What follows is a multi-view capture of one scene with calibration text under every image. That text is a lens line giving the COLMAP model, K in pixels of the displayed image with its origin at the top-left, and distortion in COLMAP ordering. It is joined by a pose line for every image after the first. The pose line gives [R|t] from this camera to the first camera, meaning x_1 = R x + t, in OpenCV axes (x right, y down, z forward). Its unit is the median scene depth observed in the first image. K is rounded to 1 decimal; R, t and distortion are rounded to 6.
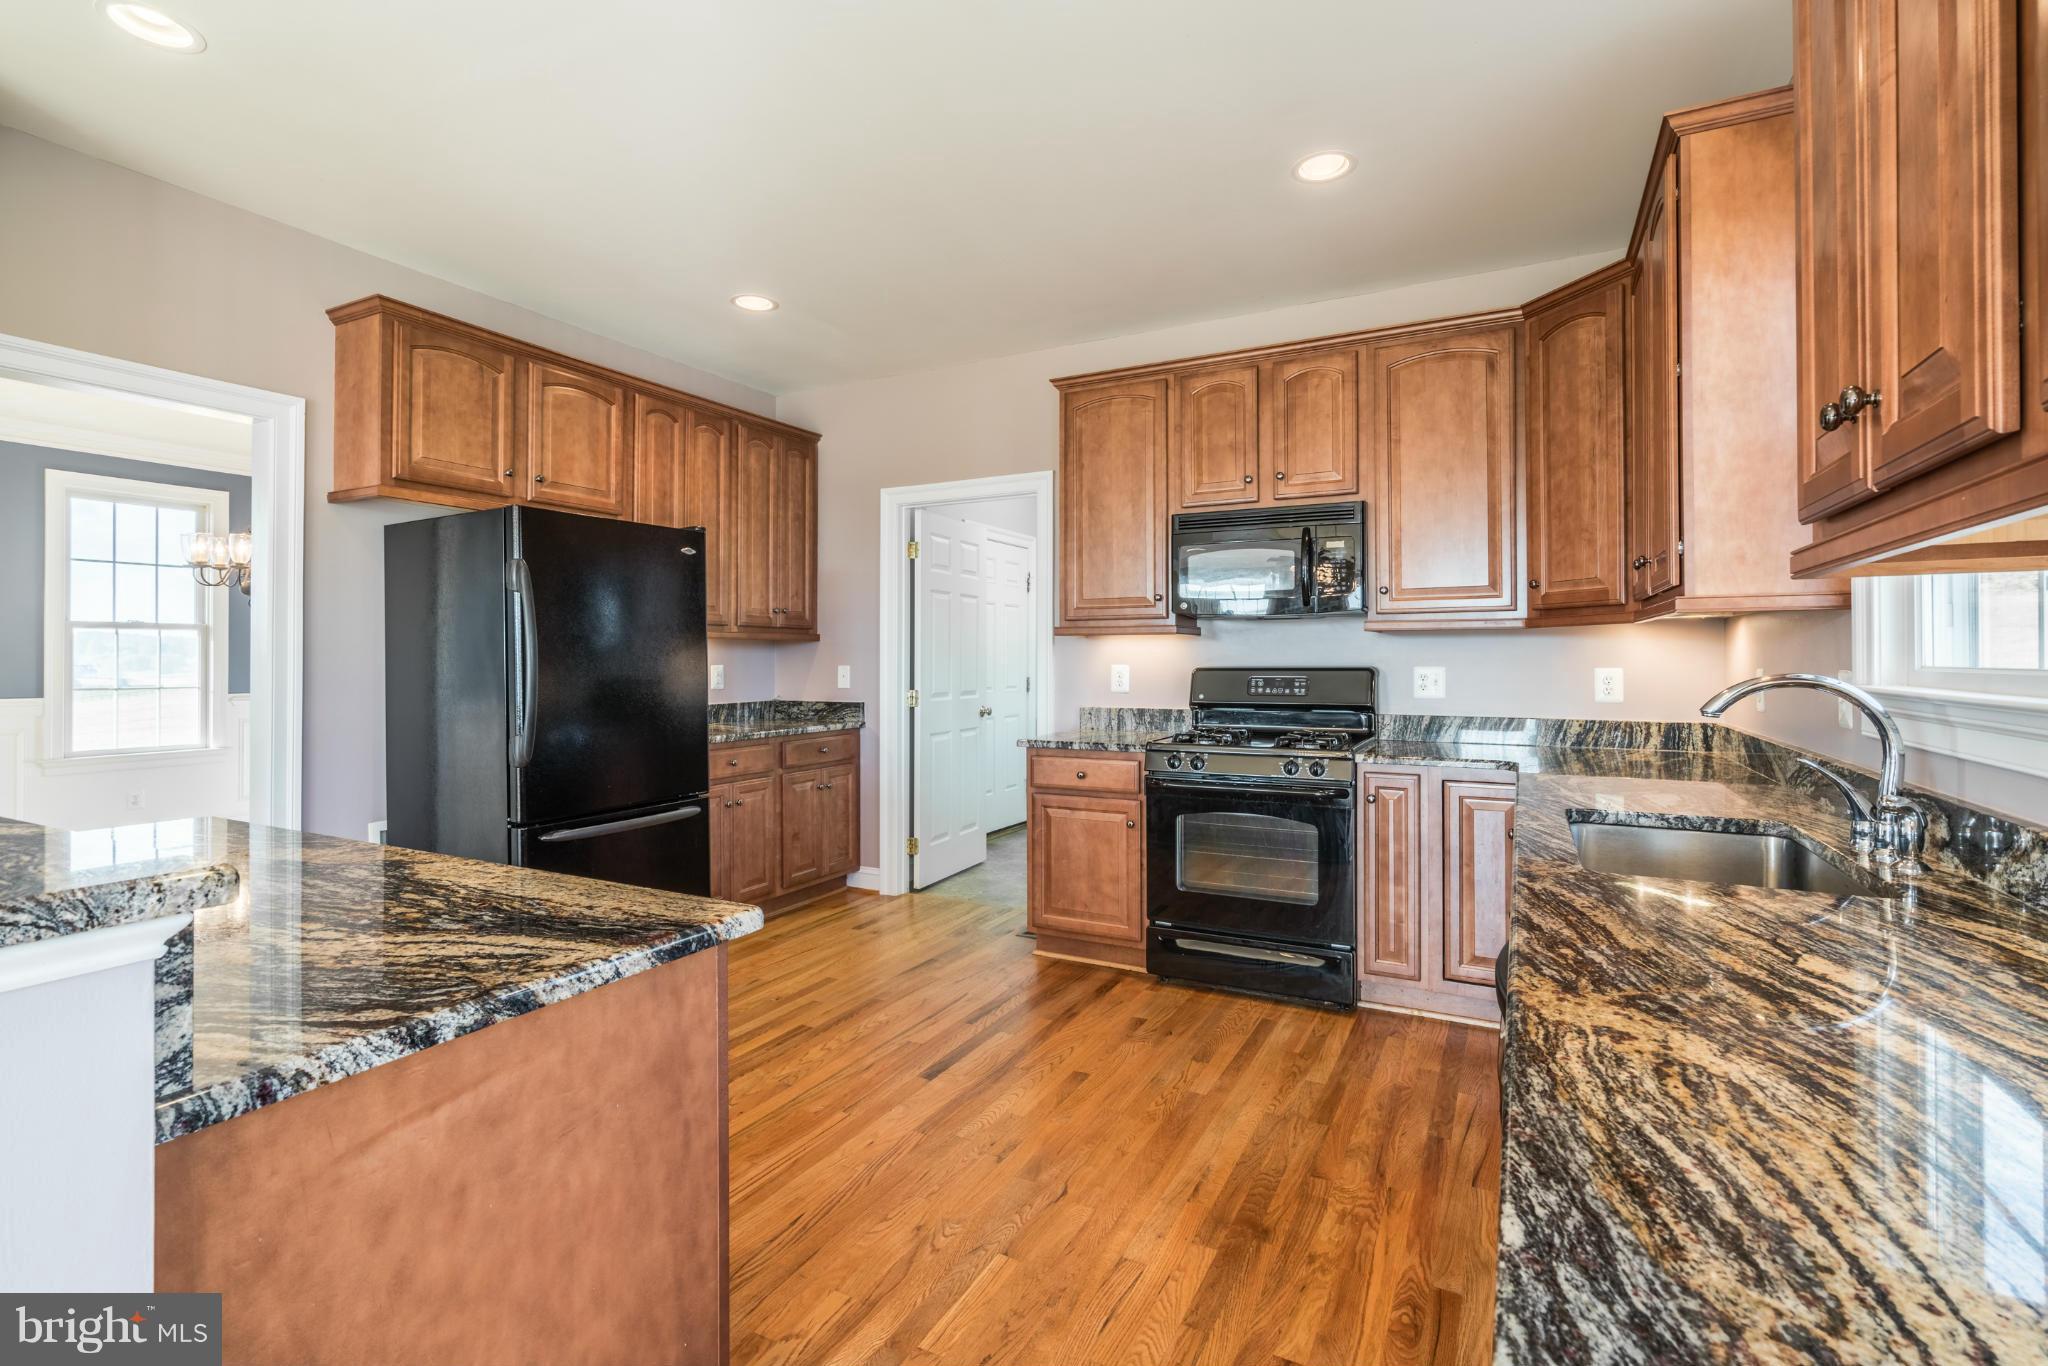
lens RADIAL K [[917.5, 0, 1032.0], [0, 917.5, 677.9], [0, 0, 1]] dist [-0.000152, 0.000089]
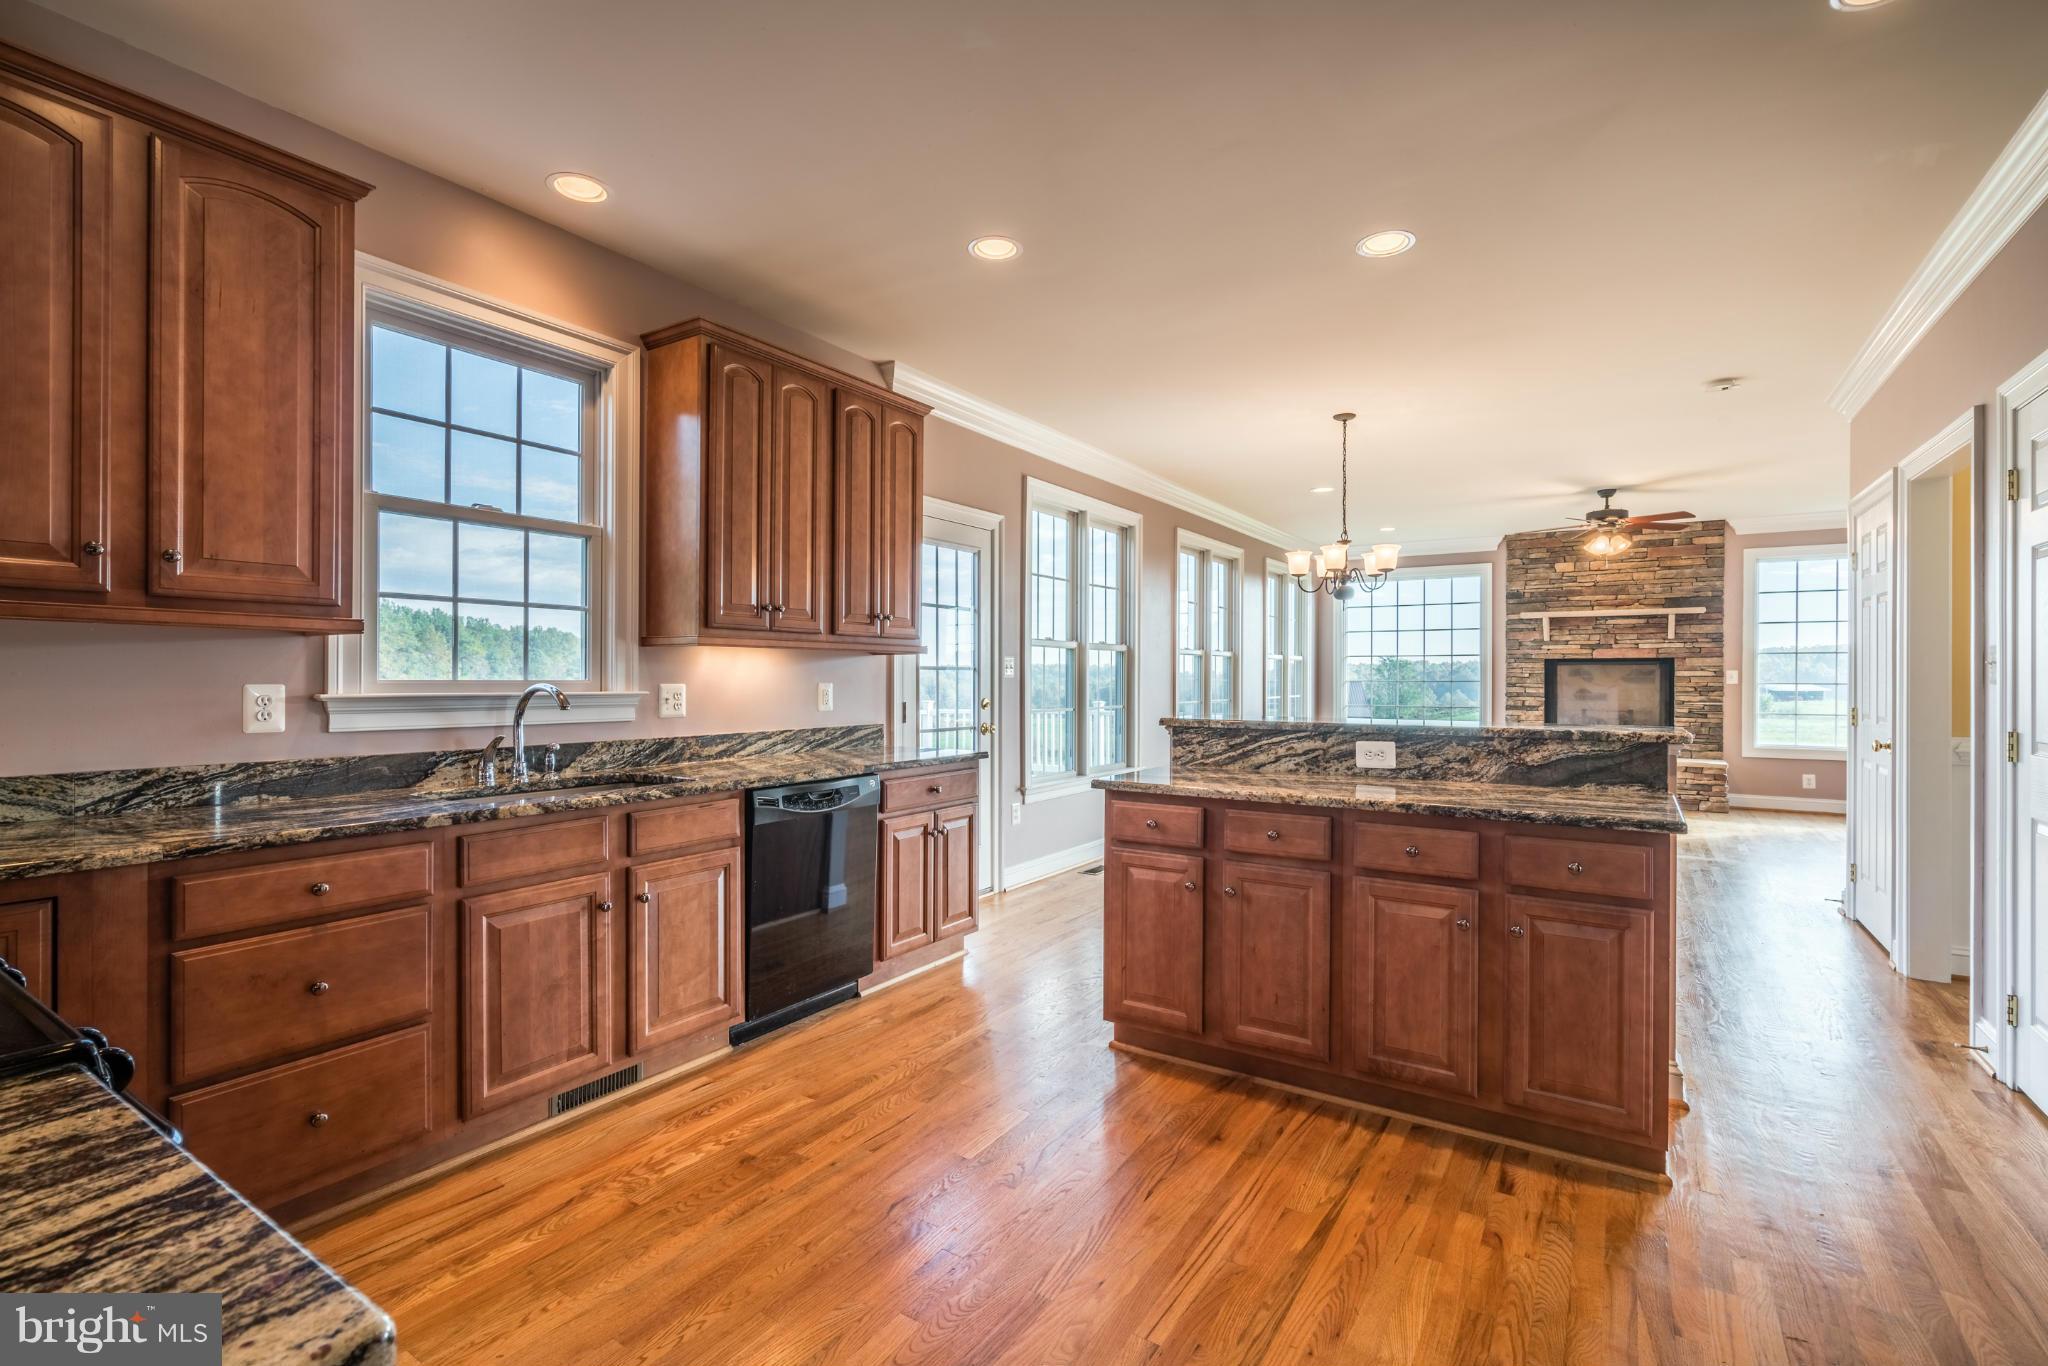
lens RADIAL K [[917.5, 0, 1032.0], [0, 917.5, 677.9], [0, 0, 1]] dist [-0.000152, 0.000089]
pose [[-0.997108, -0.002564, 0.075950, -0.124887], [-0.000779, 0.999723, 0.023525, -0.026628], [-0.075989, 0.023397, -0.996834, 1.297554]]
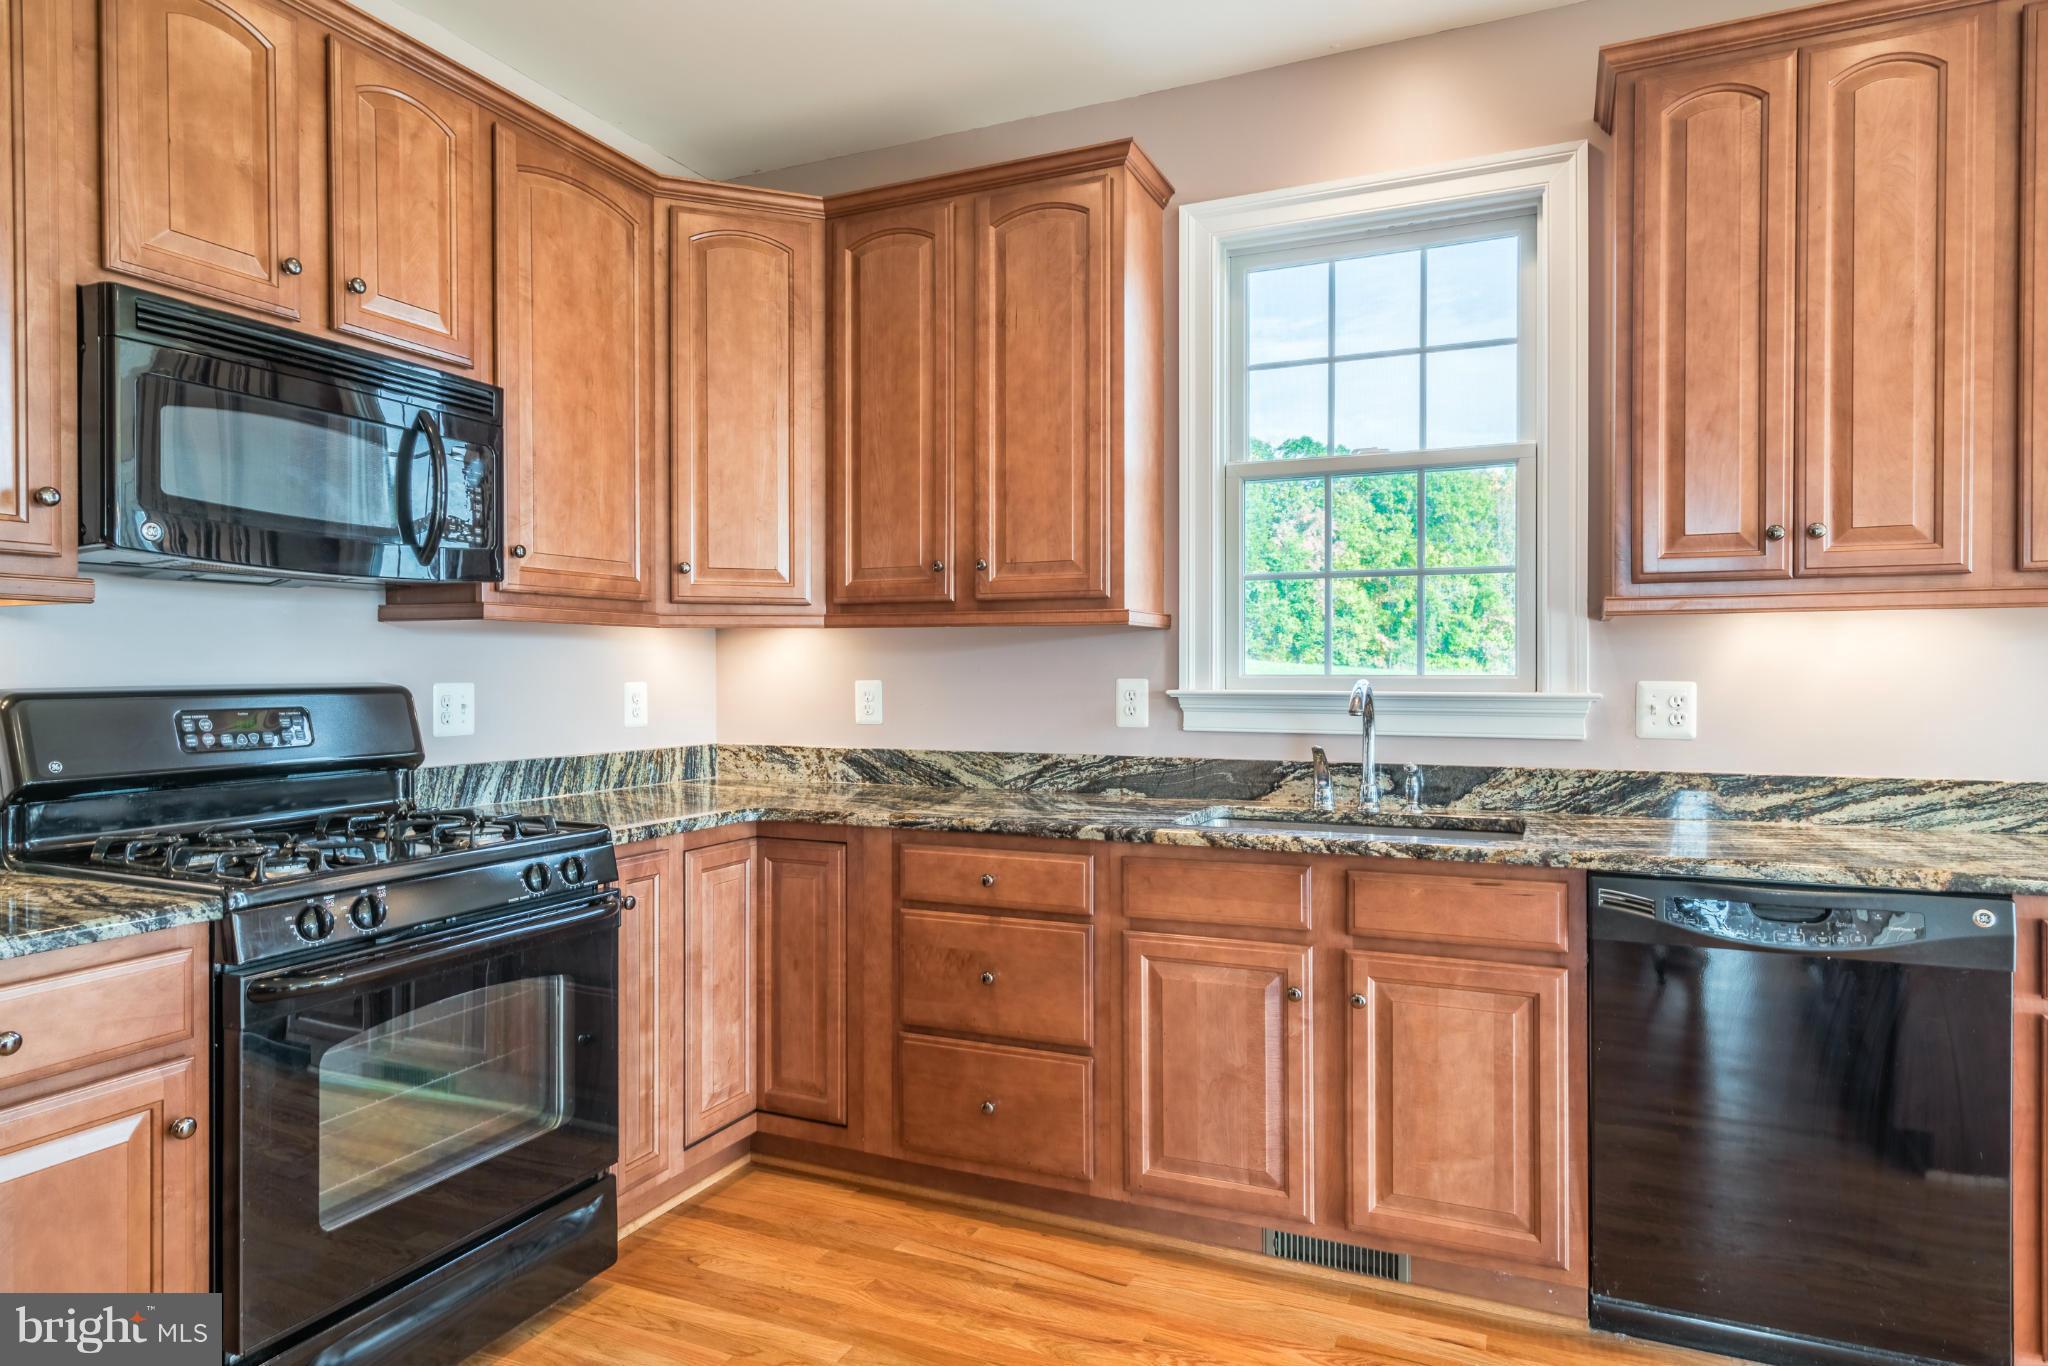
lens RADIAL K [[1195.7, 0, 1029.7], [0, 1195.7, 679.6], [0, 0, 1]] dist [0.003277, 0.000547]
pose [[-0.075853, -0.004689, 0.997108, -0.408568], [0.024130, 0.999687, 0.006537, -0.011470], [-0.996827, 0.024556, -0.075716, 0.764113]]
